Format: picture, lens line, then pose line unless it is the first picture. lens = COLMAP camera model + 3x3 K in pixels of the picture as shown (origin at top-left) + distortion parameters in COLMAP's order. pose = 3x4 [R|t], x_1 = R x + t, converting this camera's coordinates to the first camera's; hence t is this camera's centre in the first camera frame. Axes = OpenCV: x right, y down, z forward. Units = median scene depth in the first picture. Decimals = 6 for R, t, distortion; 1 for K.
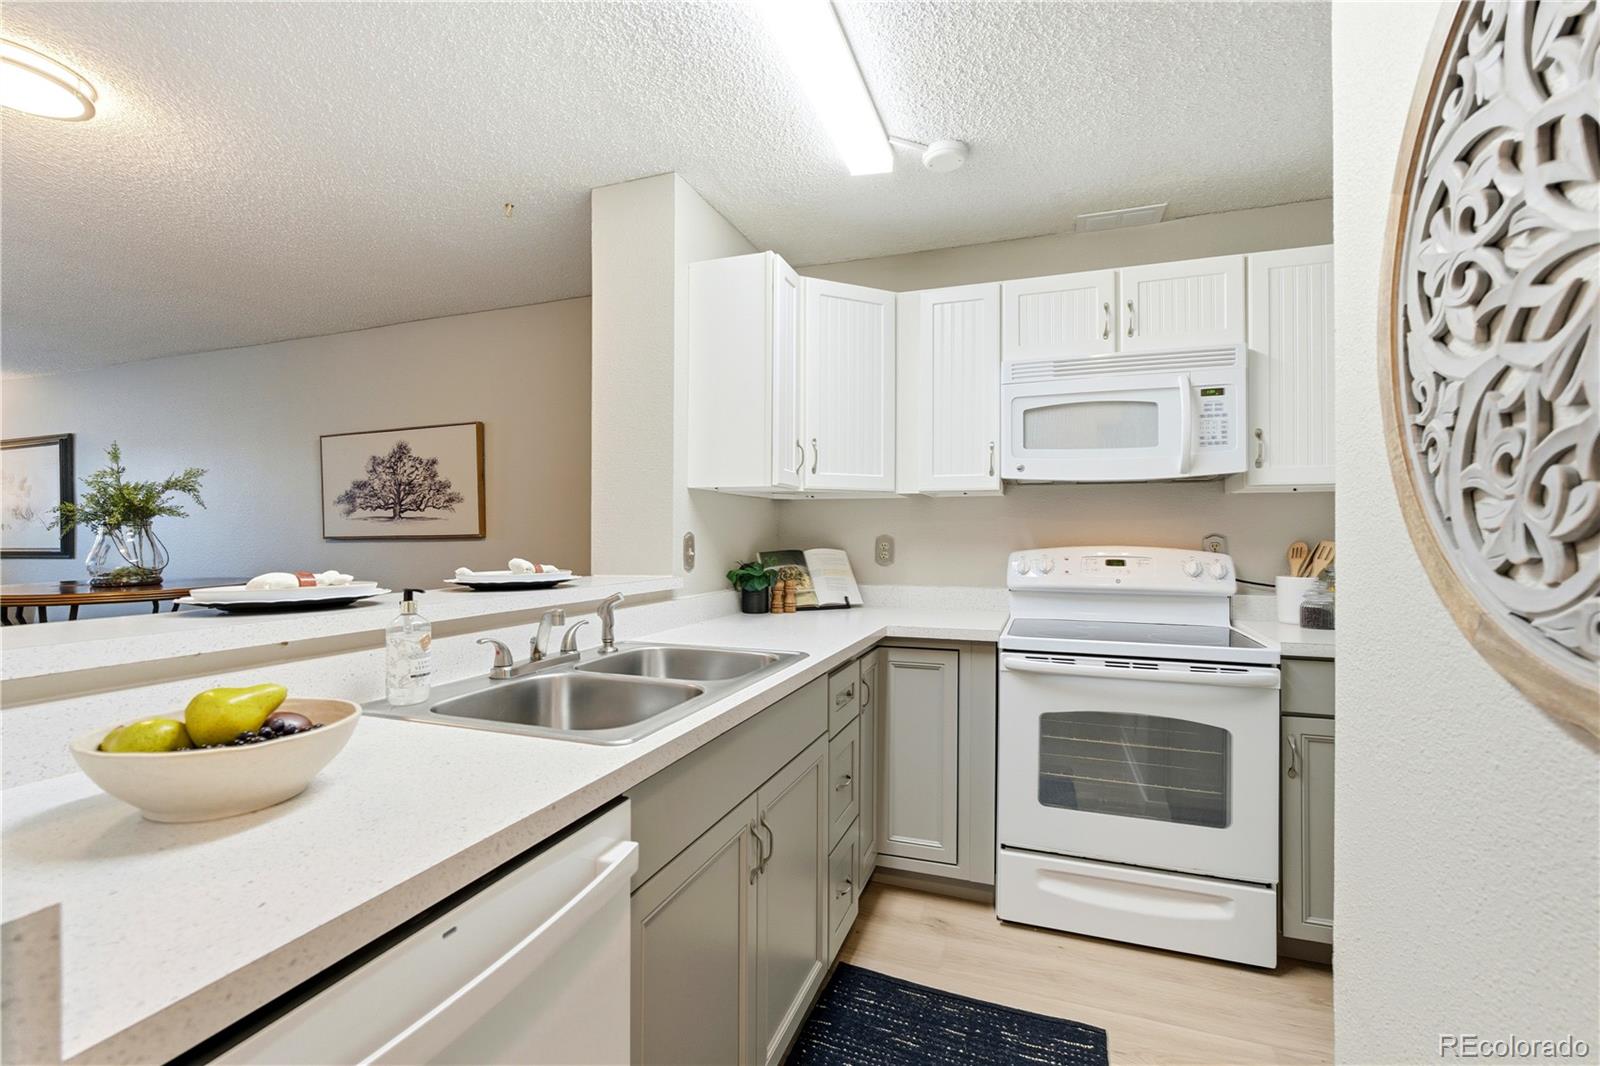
lens RADIAL K [[704.6, 0, 800.0], [0, 704.6, 533.0], [0, 0, 1]] dist [0.003132, 0.000226]
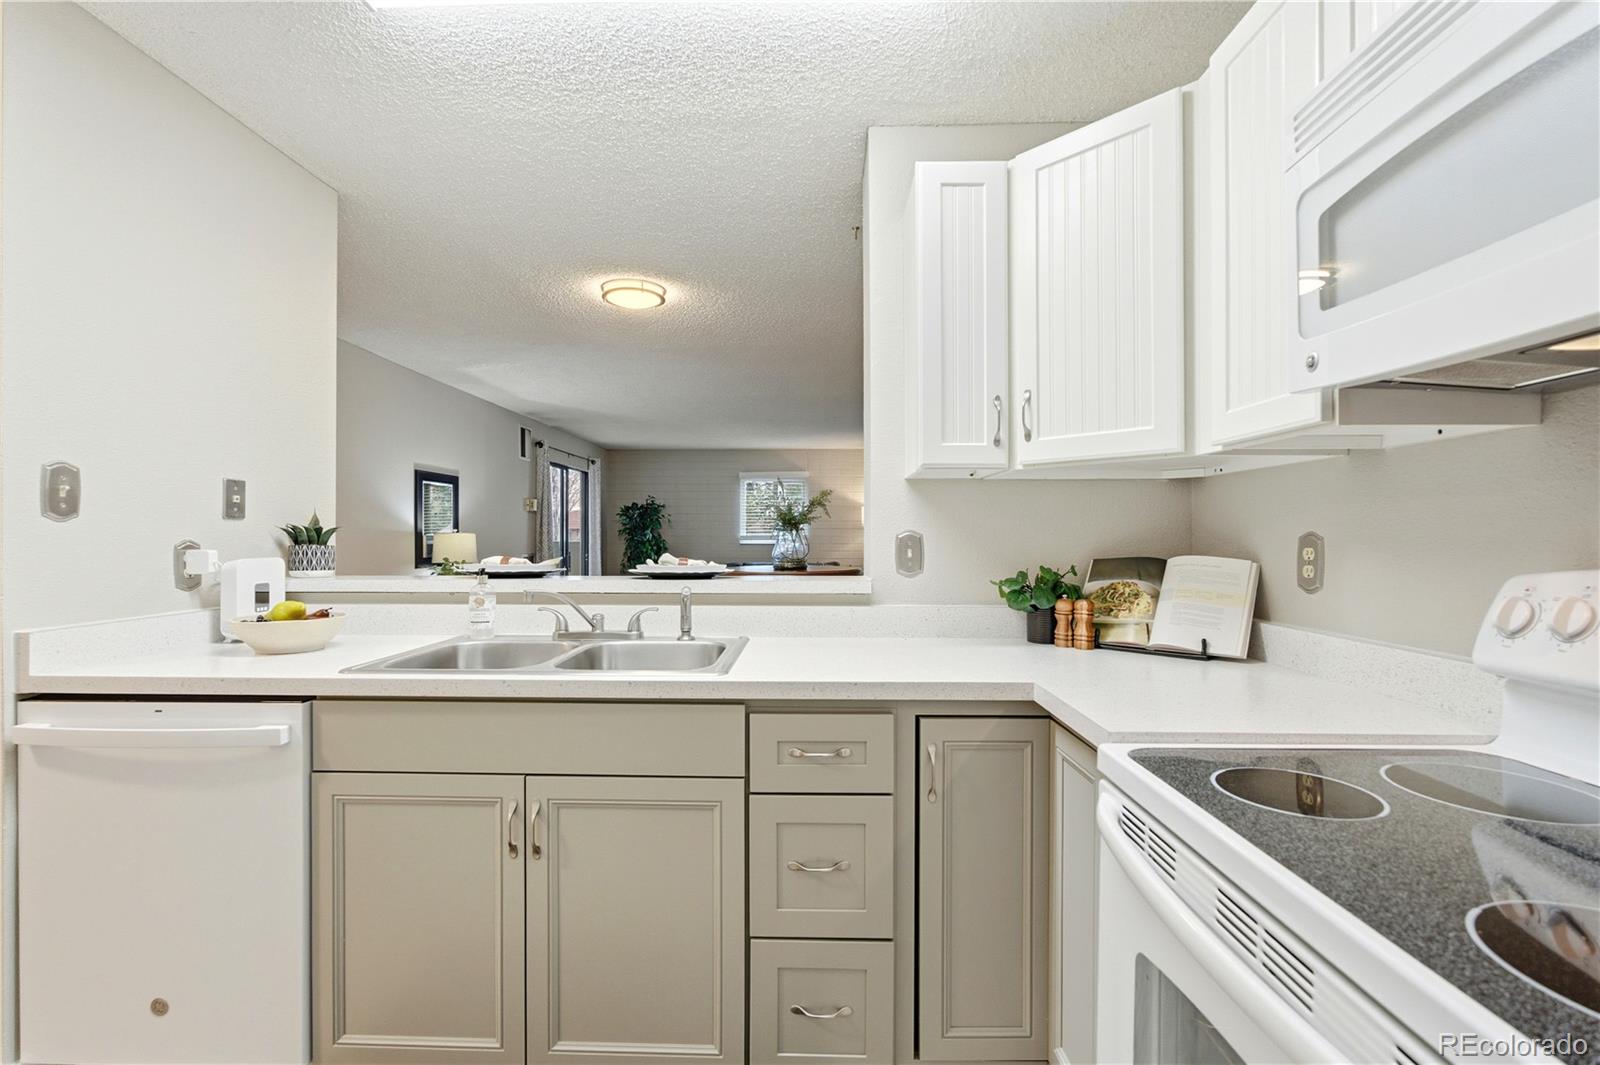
lens RADIAL K [[694.8, 0, 800.0], [0, 694.8, 532.5], [0, 0, 1]] dist [-0.000639, 0.000068]
pose [[0.304874, -0.006102, -0.952373, 0.633329], [0.006944, 0.999967, -0.004184, 0.003340], [0.952367, -0.005338, 0.304906, 0.639711]]
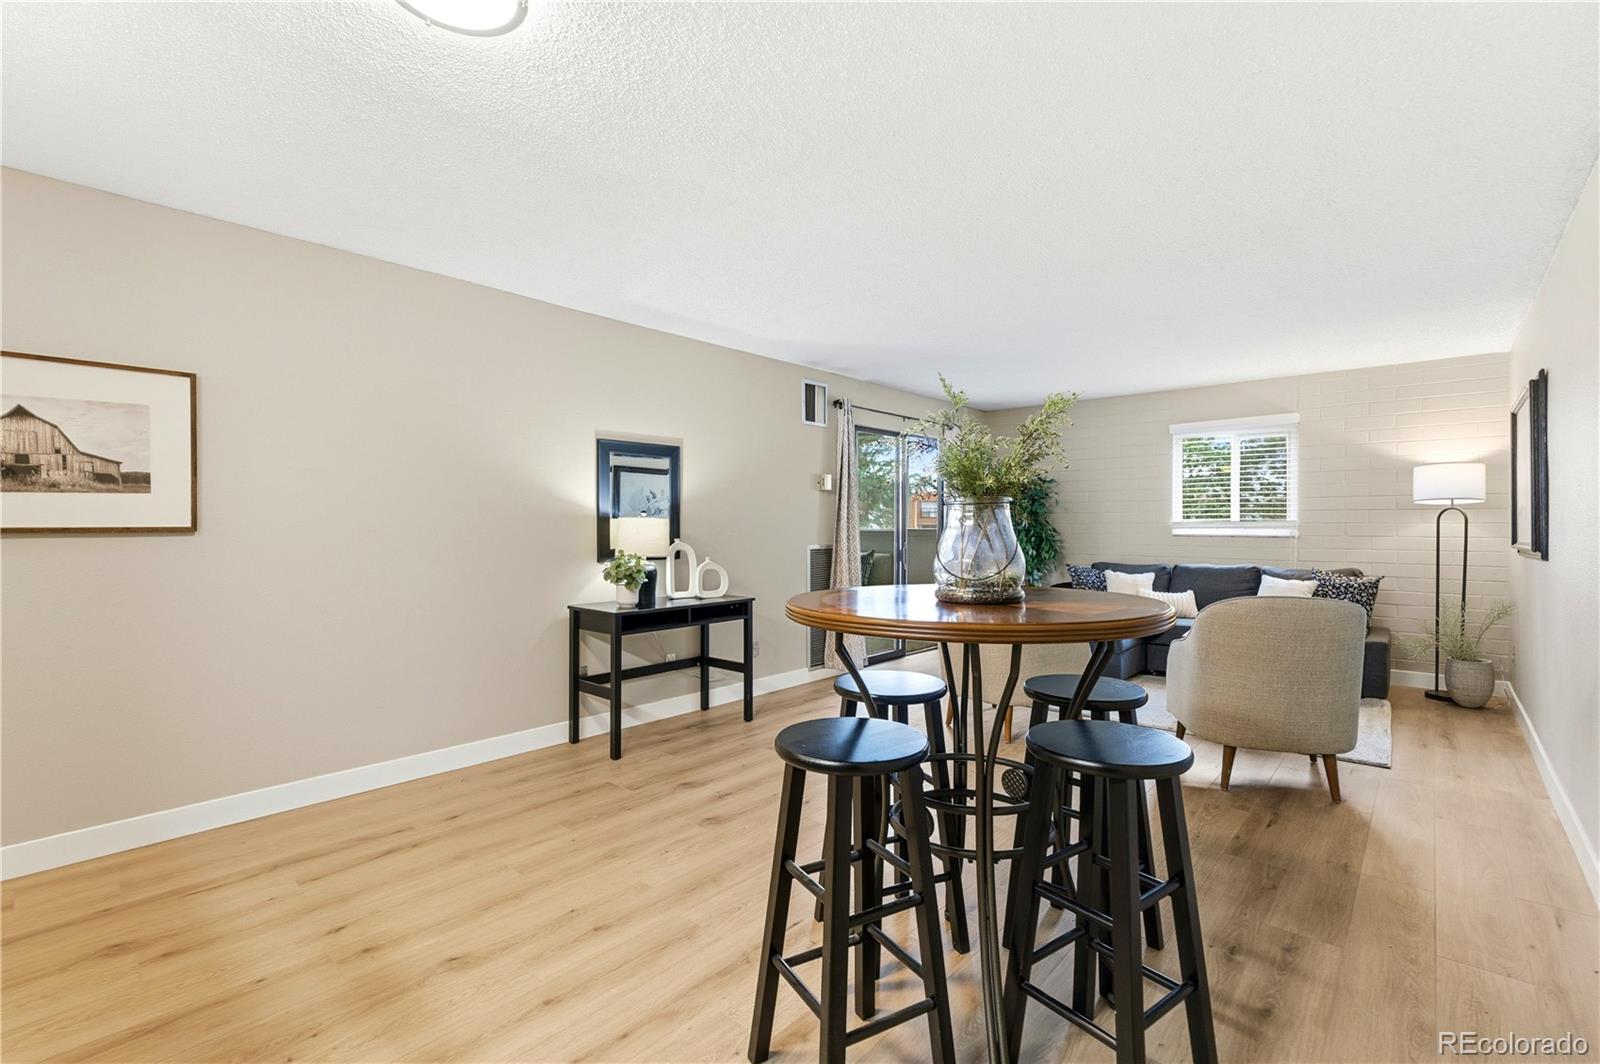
lens RADIAL K [[704.6, 0, 800.0], [0, 704.6, 532.0], [0, 0, 1]] dist [0.003132, 0.000226]
pose [[-0.387706, 0.009098, -0.921738, -0.386243], [0.003026, 0.999958, 0.008598, 0.008886], [0.921778, 0.000544, -0.387718, 1.313079]]
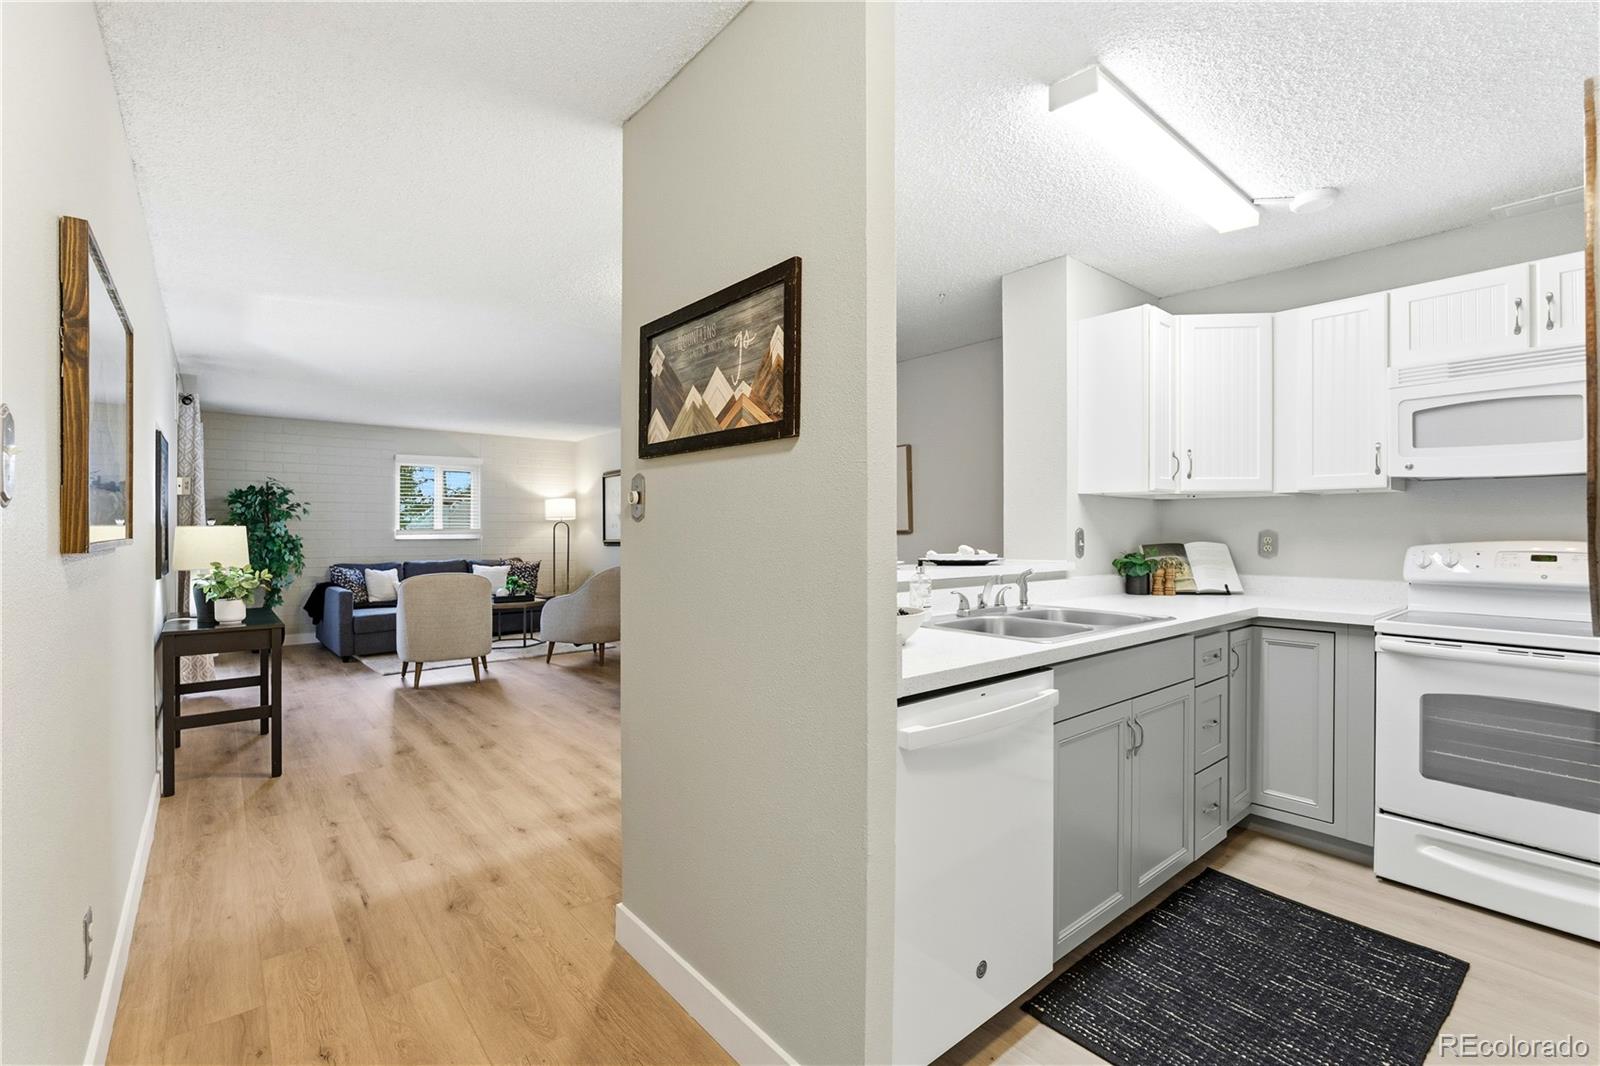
lens RADIAL K [[699.4, 0, 798.8], [0, 699.4, 524.7], [0, 0, 1]] dist [-0.023071, 0.007438]
pose [[0.862763, -0.004781, -0.505586, 0.046585], [0.002213, 0.999981, -0.005679, -0.000868], [0.505604, 0.003781, 0.862757, -0.383253]]
